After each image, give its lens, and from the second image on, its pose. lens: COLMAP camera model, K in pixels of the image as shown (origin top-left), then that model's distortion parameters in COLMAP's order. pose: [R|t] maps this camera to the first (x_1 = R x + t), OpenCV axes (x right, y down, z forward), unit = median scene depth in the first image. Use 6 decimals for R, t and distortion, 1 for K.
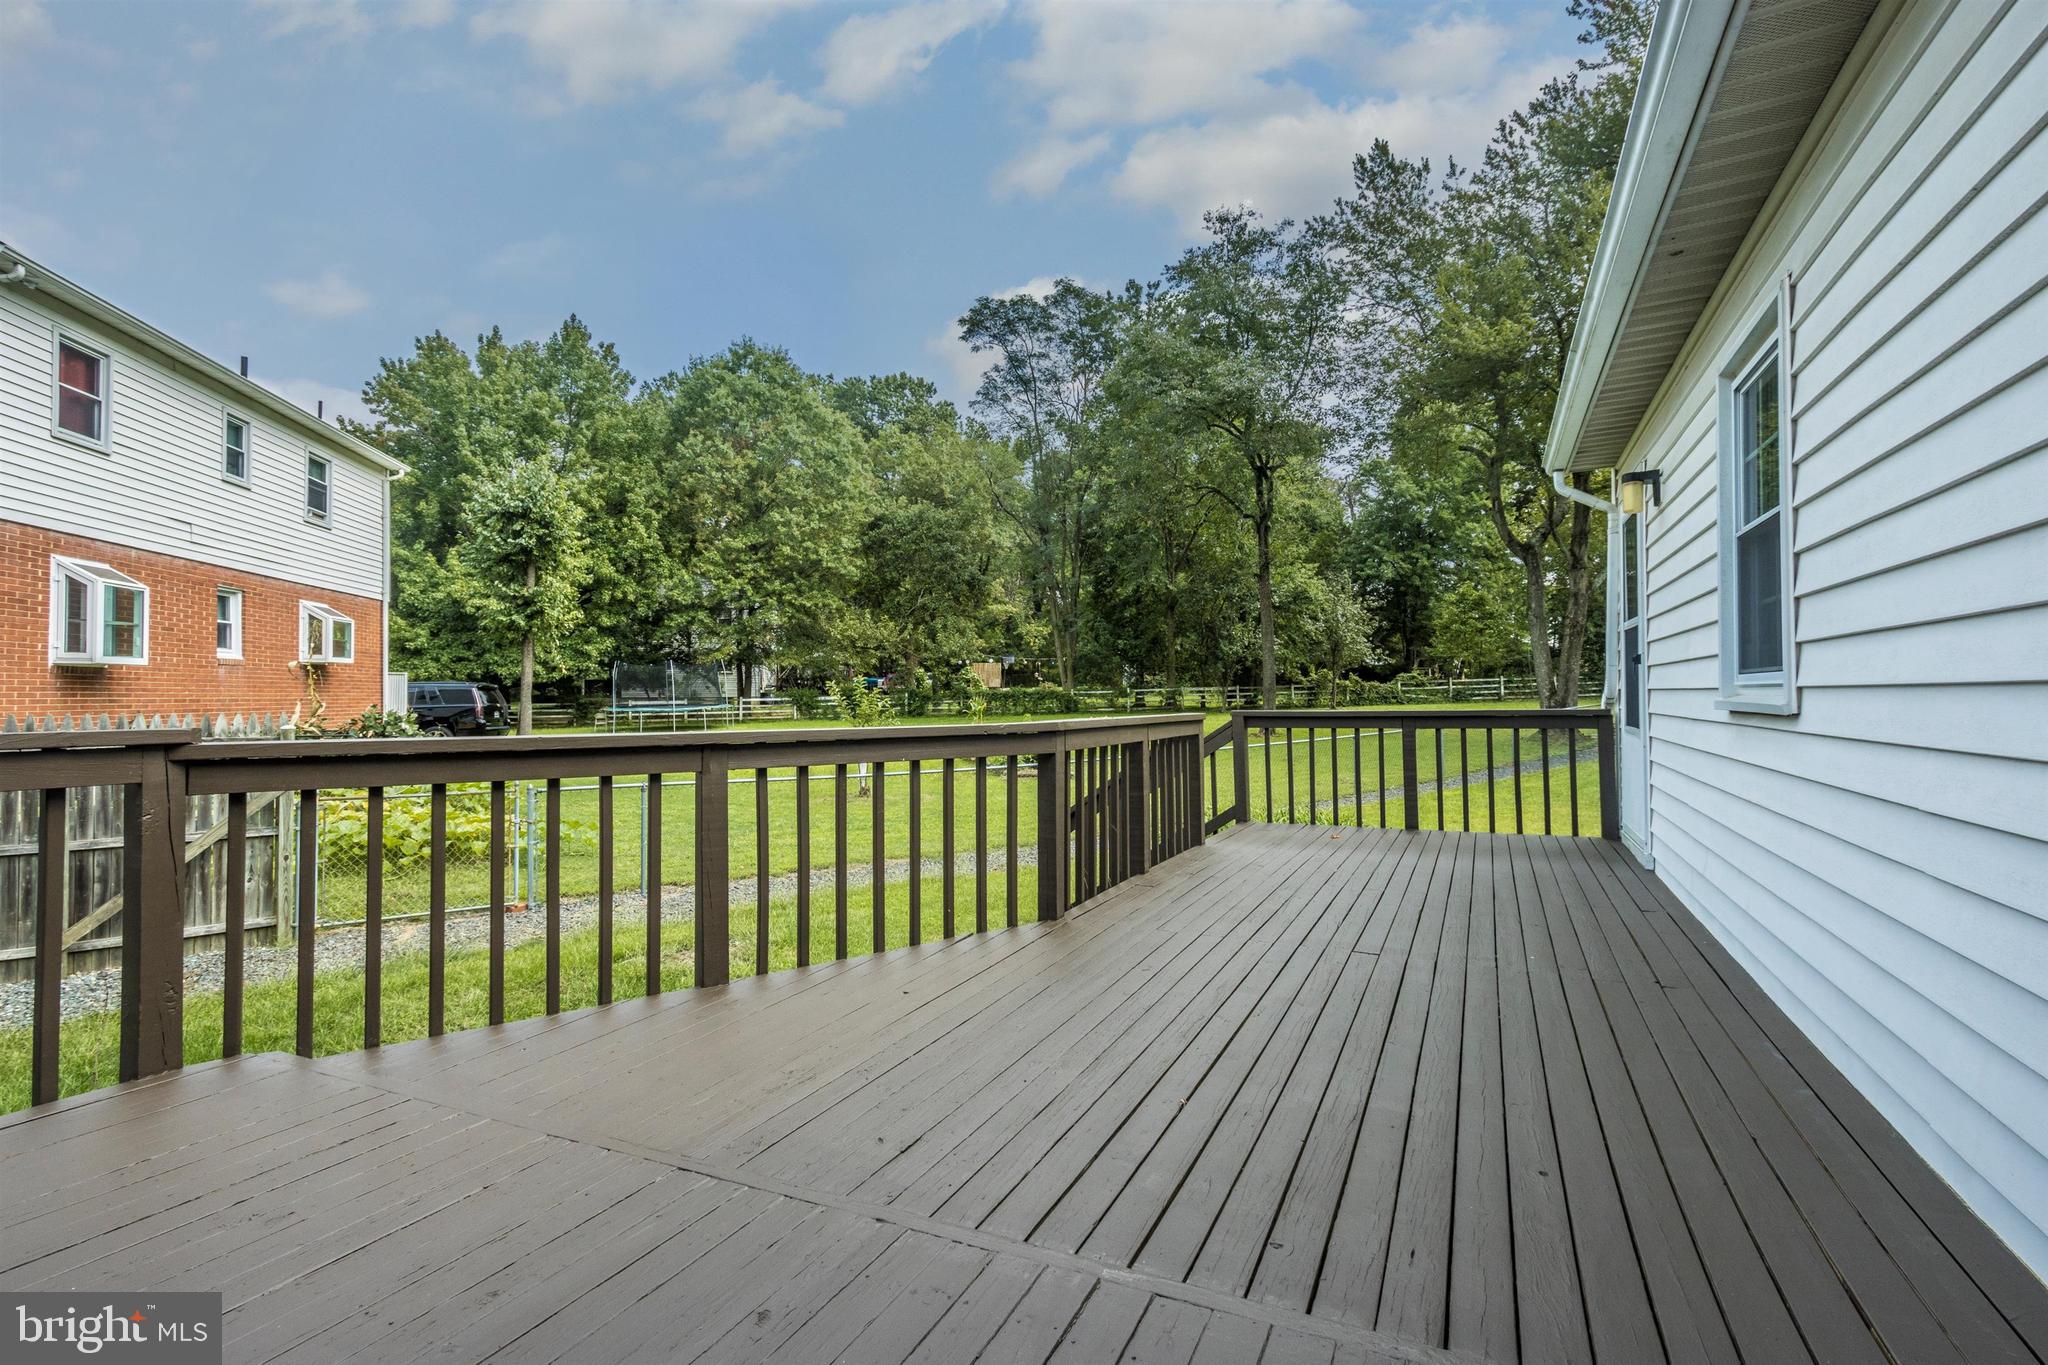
lens RADIAL K [[966.2, 0, 1023.1], [0, 966.2, 687.8], [0, 0, 1]] dist [0.008997, -0.000674]
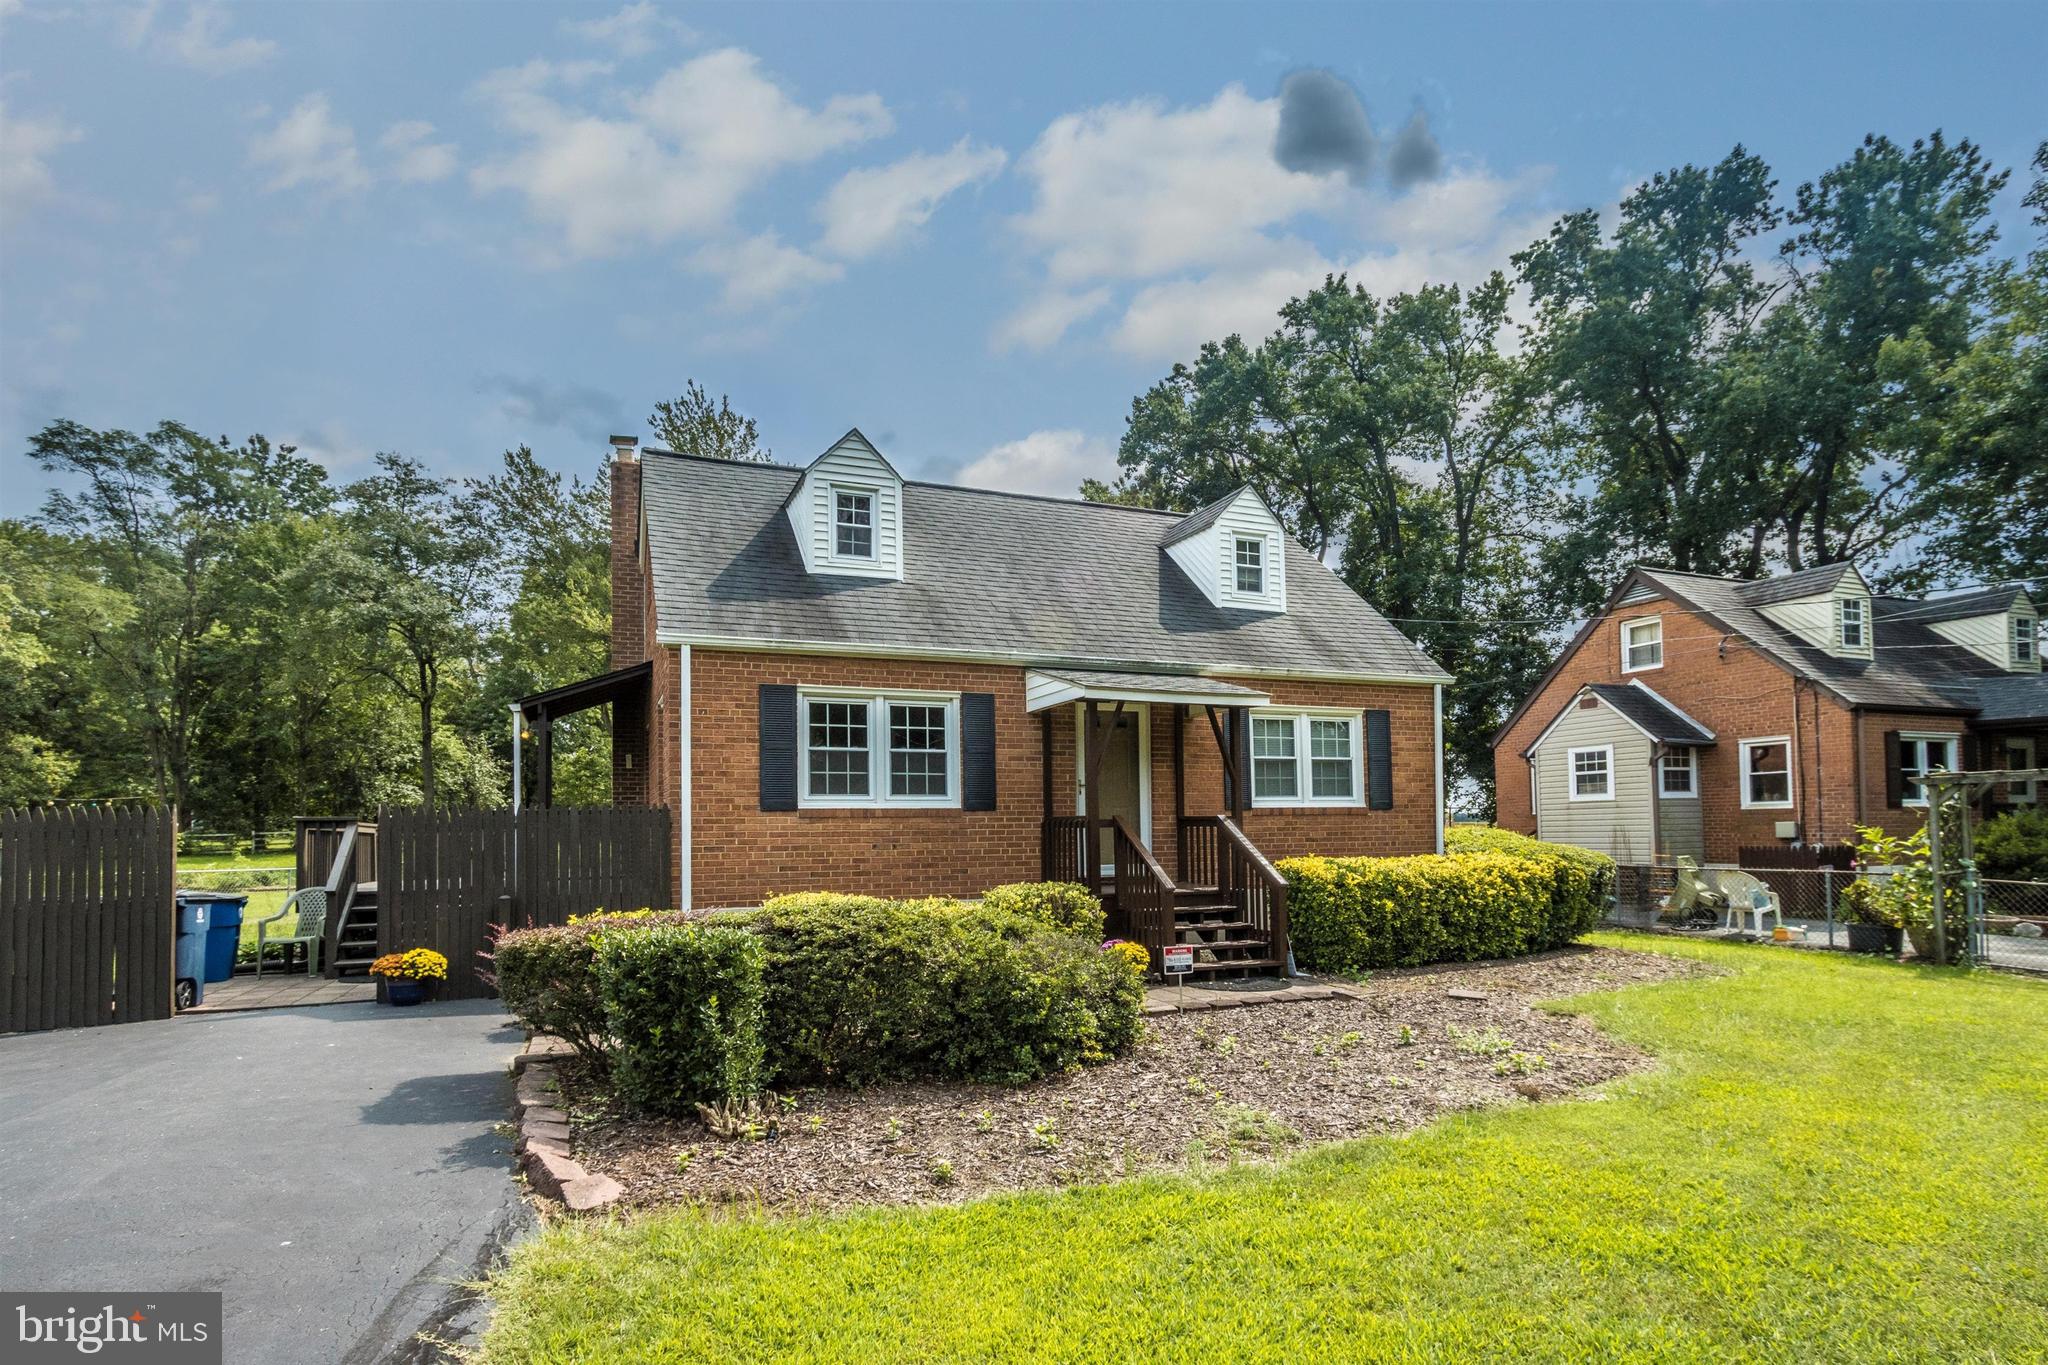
lens RADIAL K [[966.2, 0, 1048.3], [0, 966.2, 795.7], [0, 0, 1]] dist [0.008997, -0.000674]
pose [[0.627606, 0.021208, 0.778242, -0.237941], [0.009196, 0.999357, -0.034650, 0.007928], [-0.778477, 0.028904, 0.627008, -0.460111]]
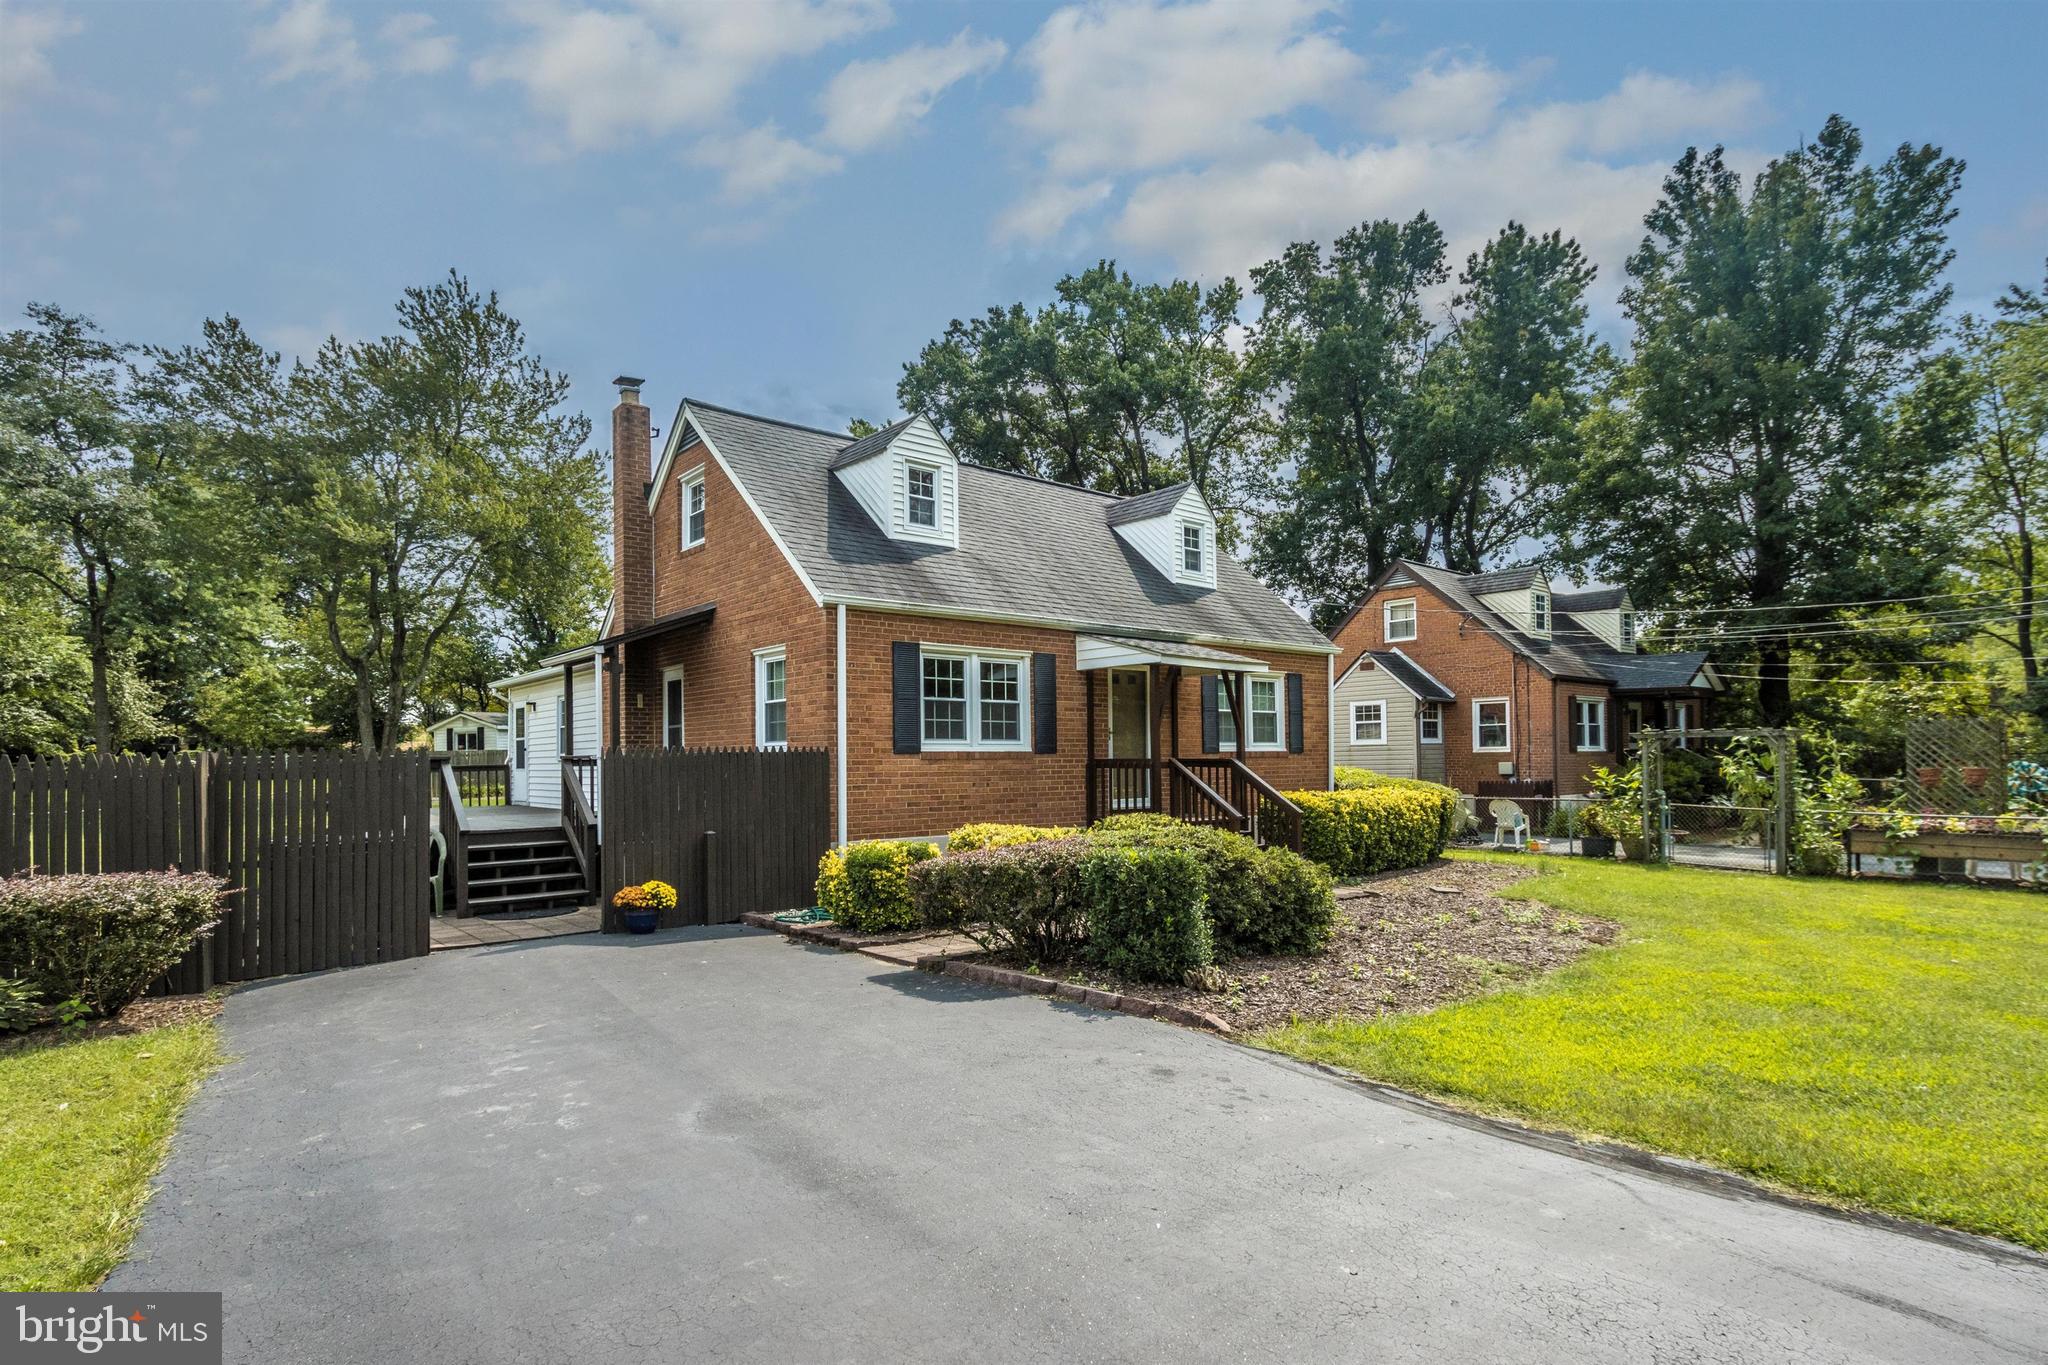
lens RADIAL K [[966.2, 0, 1018.0], [0, 966.2, 743.1], [0, 0, 1]] dist [0.008997, -0.000674]
pose [[0.373427, 0.015004, 0.927538, -0.374627], [0.005687, 0.999813, -0.018463, 0.003828], [-0.927642, 0.012170, 0.373272, -0.357839]]
